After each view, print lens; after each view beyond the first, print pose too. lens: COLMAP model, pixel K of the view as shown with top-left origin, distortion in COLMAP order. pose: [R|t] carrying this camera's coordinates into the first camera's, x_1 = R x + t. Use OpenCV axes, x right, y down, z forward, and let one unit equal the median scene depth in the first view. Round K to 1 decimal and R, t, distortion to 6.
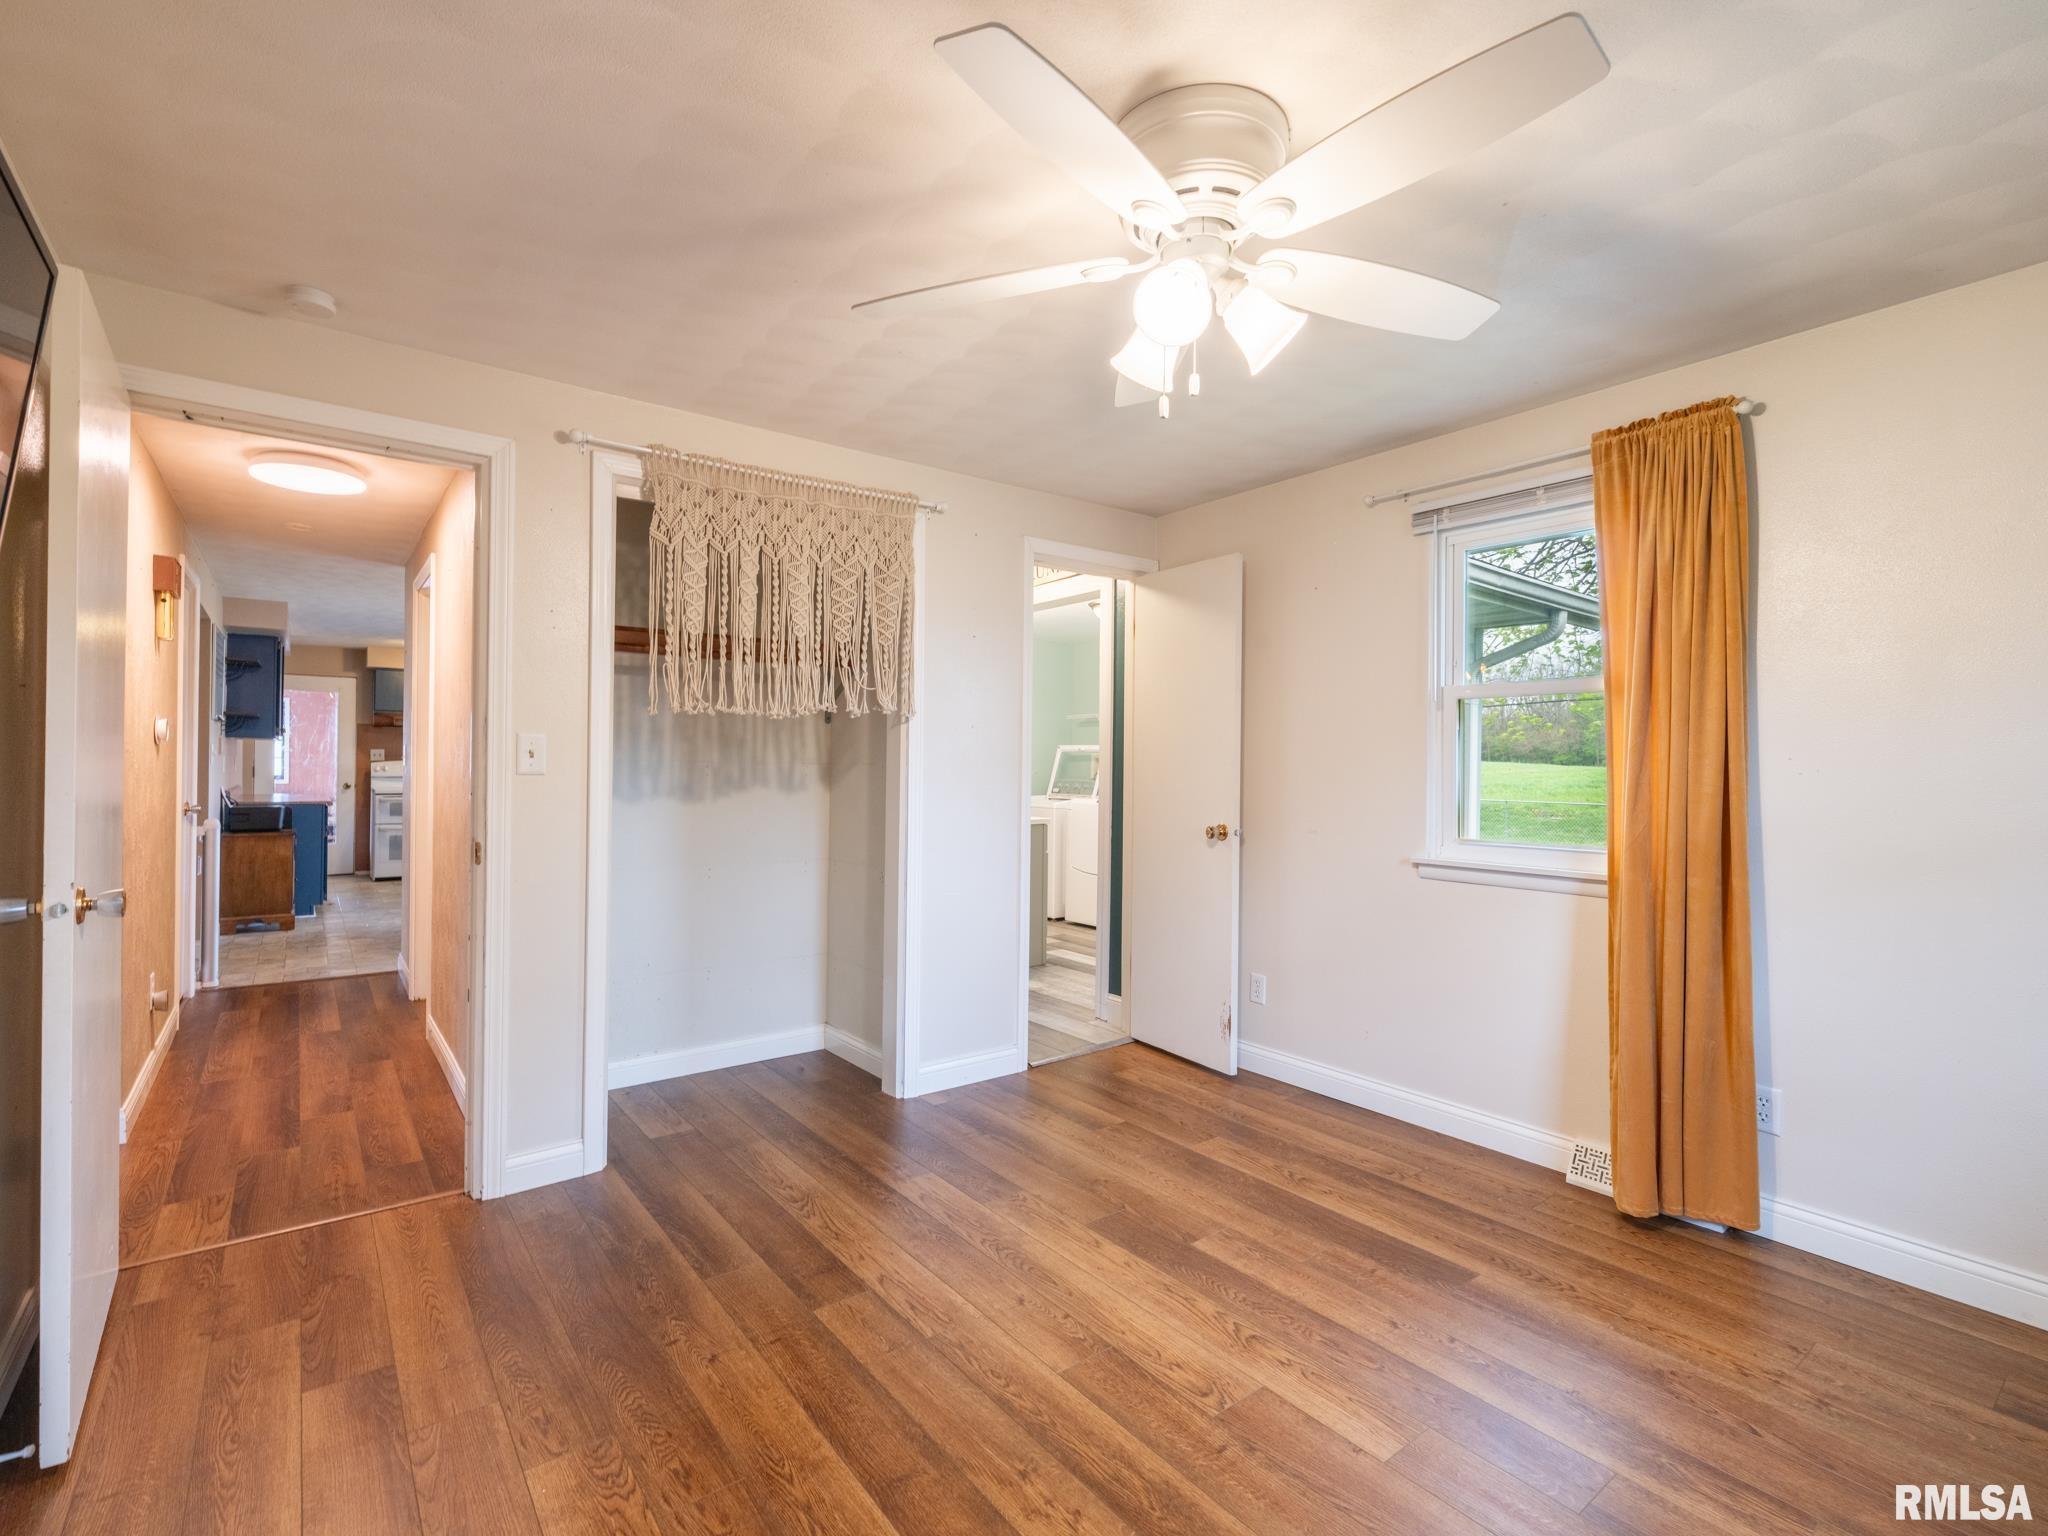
lens RADIAL K [[946.4, 0, 1018.2], [0, 946.4, 768.4], [0, 0, 1]] dist [-0.001243, 0.000524]
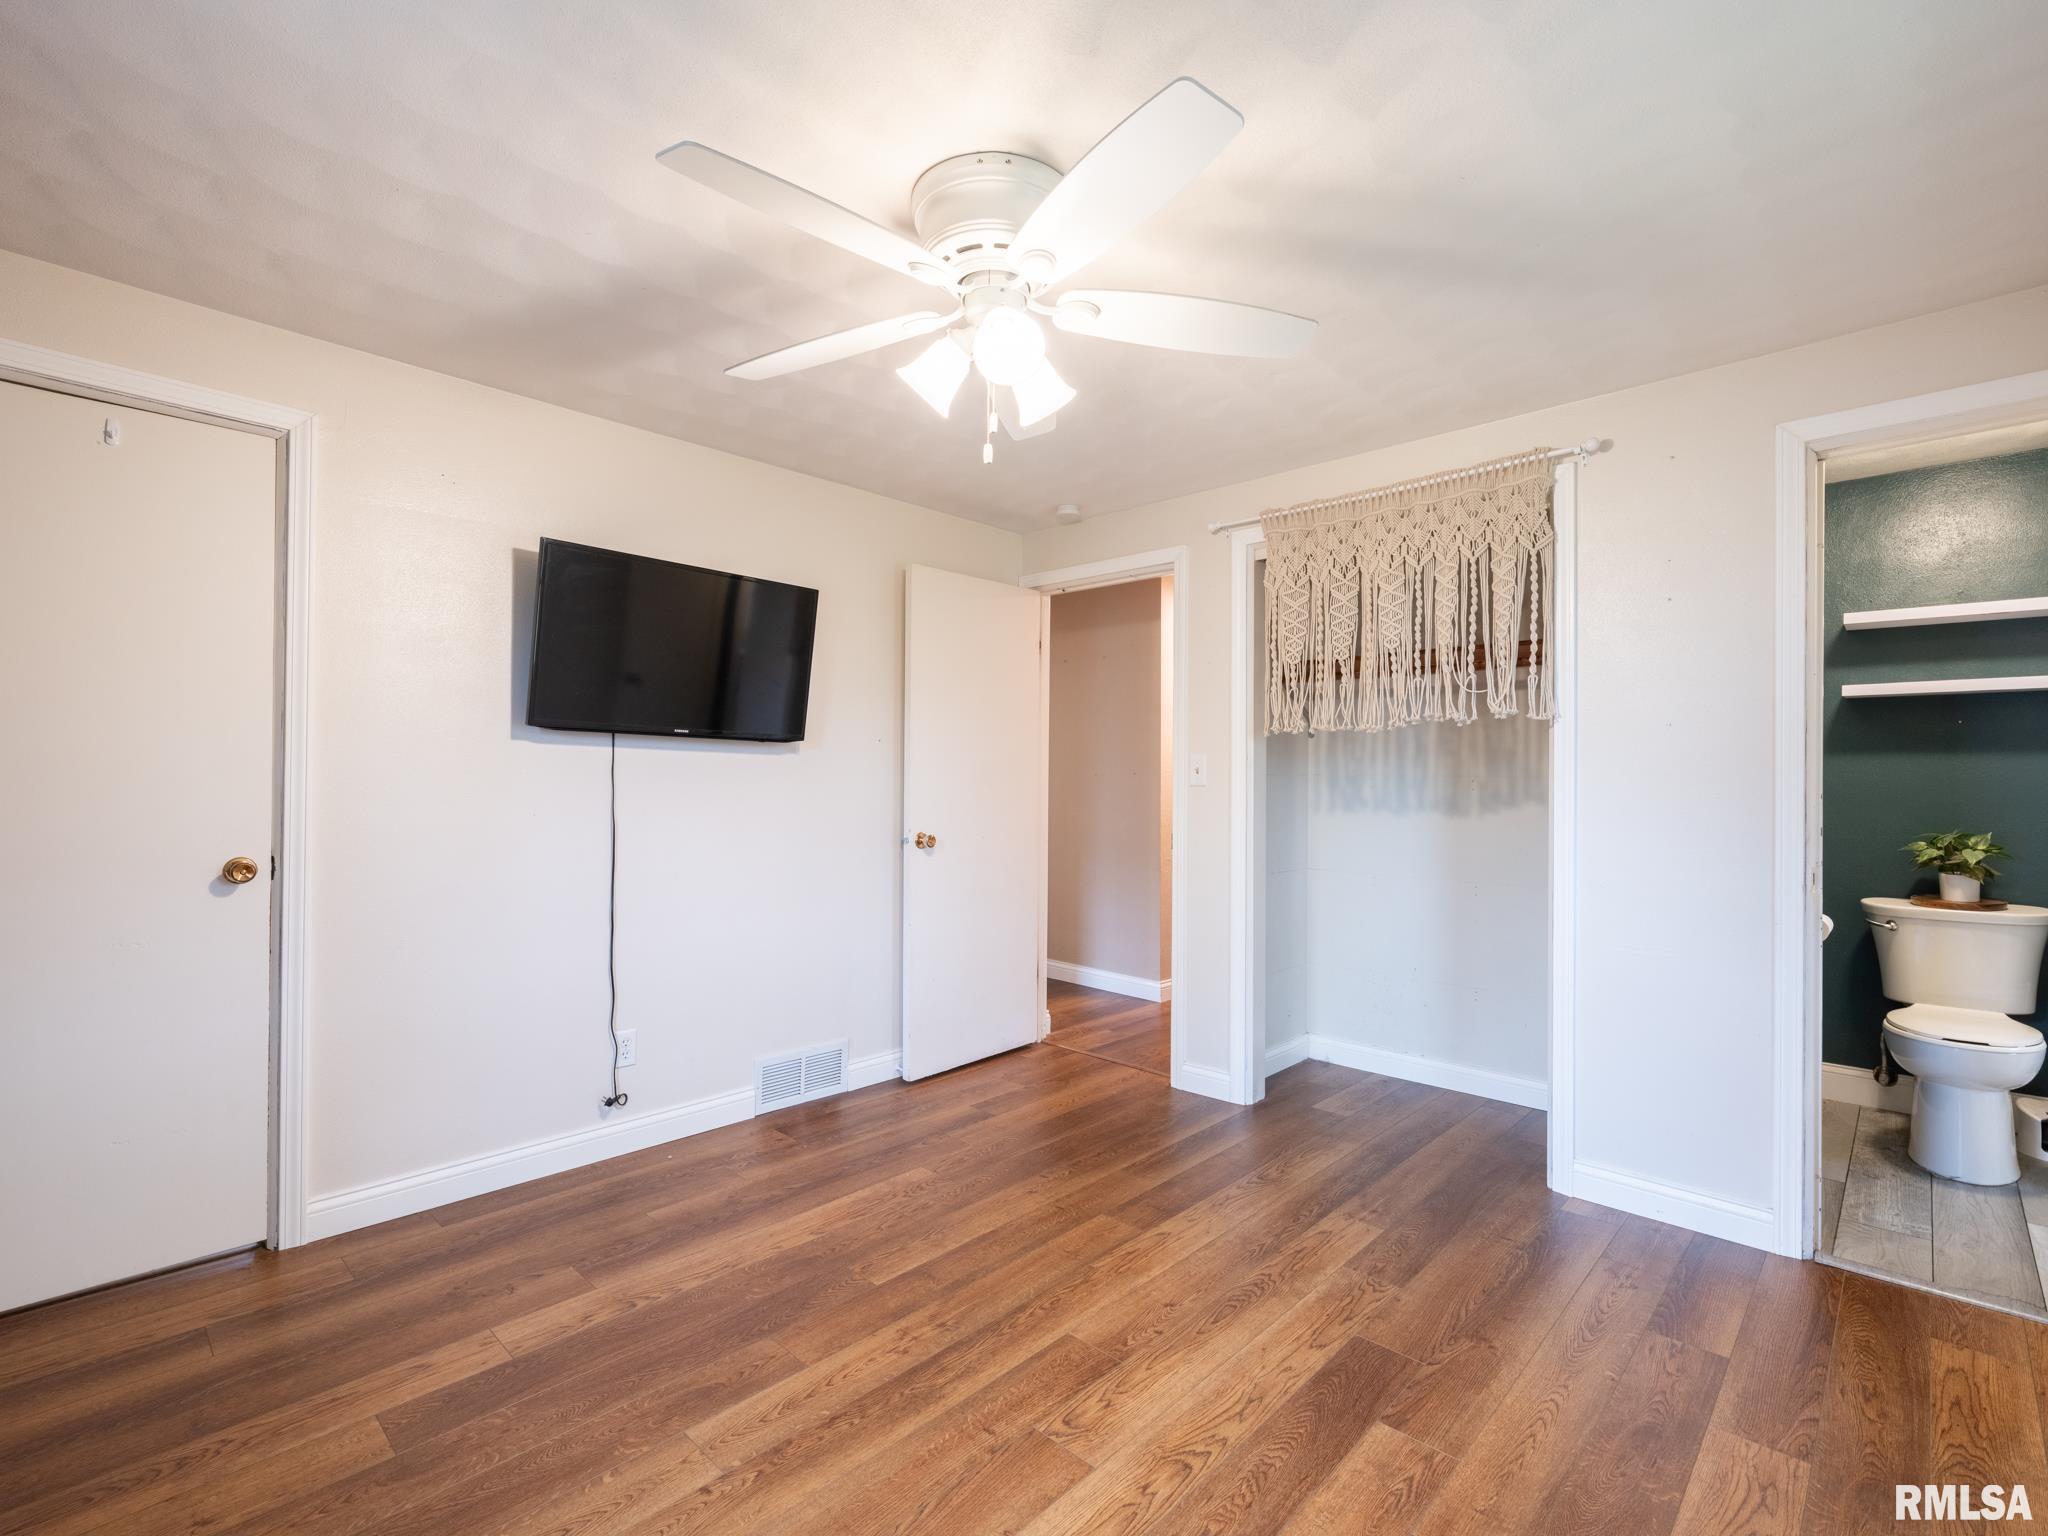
lens RADIAL K [[946.4, 0, 1020.7], [0, 946.4, 768.2], [0, 0, 1]] dist [-0.001243, 0.000524]
pose [[0.156439, -0.013005, -0.987602, 0.854109], [-0.005809, 0.999884, -0.014087, 0.001815], [0.987671, 0.007941, 0.156345, 0.585985]]
